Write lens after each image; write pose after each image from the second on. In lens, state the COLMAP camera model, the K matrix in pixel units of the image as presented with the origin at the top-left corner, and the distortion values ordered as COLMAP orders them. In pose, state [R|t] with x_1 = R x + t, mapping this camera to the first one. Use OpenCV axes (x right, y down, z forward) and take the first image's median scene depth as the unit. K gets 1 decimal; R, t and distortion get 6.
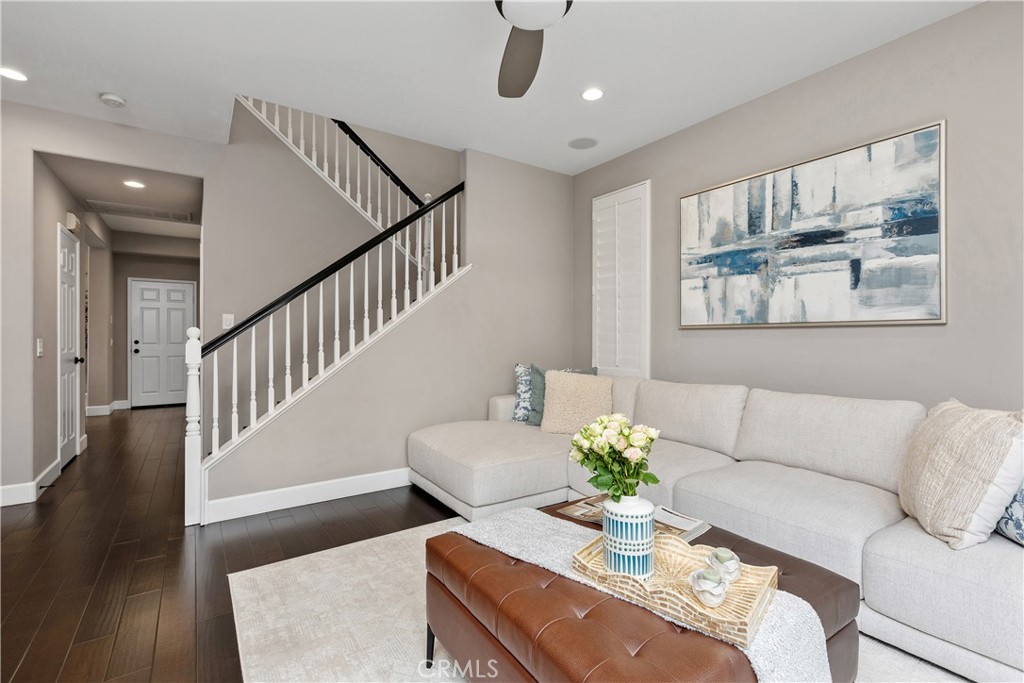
lens RADIAL K [[461.4, 0, 511.1], [0, 461.4, 338.6], [0, 0, 1]] dist [0.004607, -0.001226]
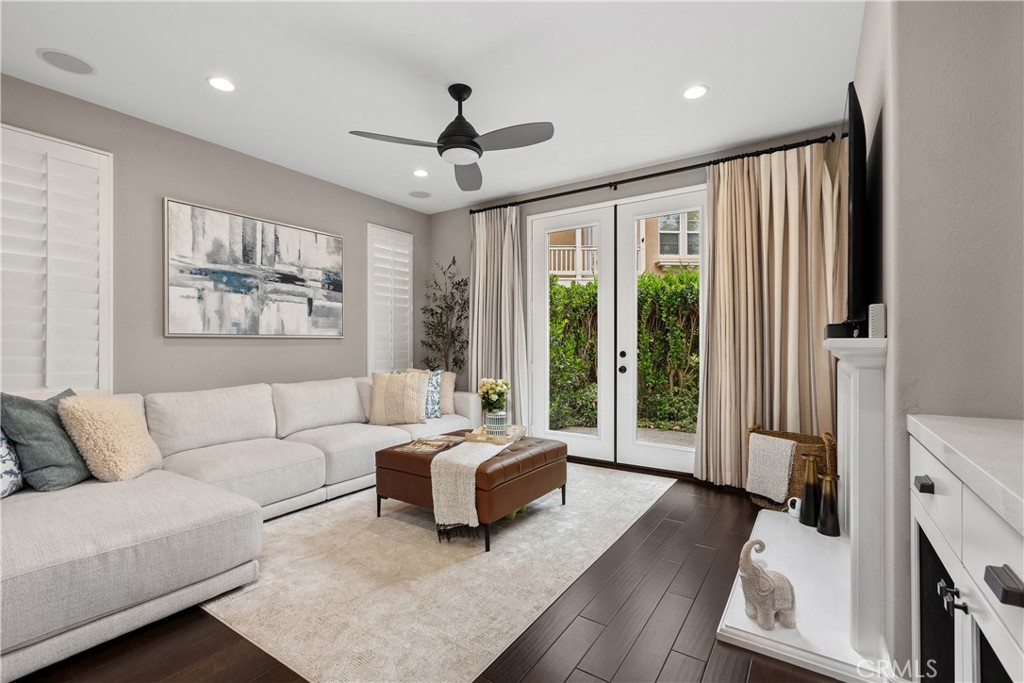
lens RADIAL K [[461.4, 0, 510.8], [0, 461.4, 342.3], [0, 0, 1]] dist [0.004607, -0.001226]
pose [[-0.369554, 0.005081, 0.929195, -0.910777], [0.005121, 0.999981, -0.003432, -0.003451], [-0.929195, 0.003490, -0.369573, 0.811665]]
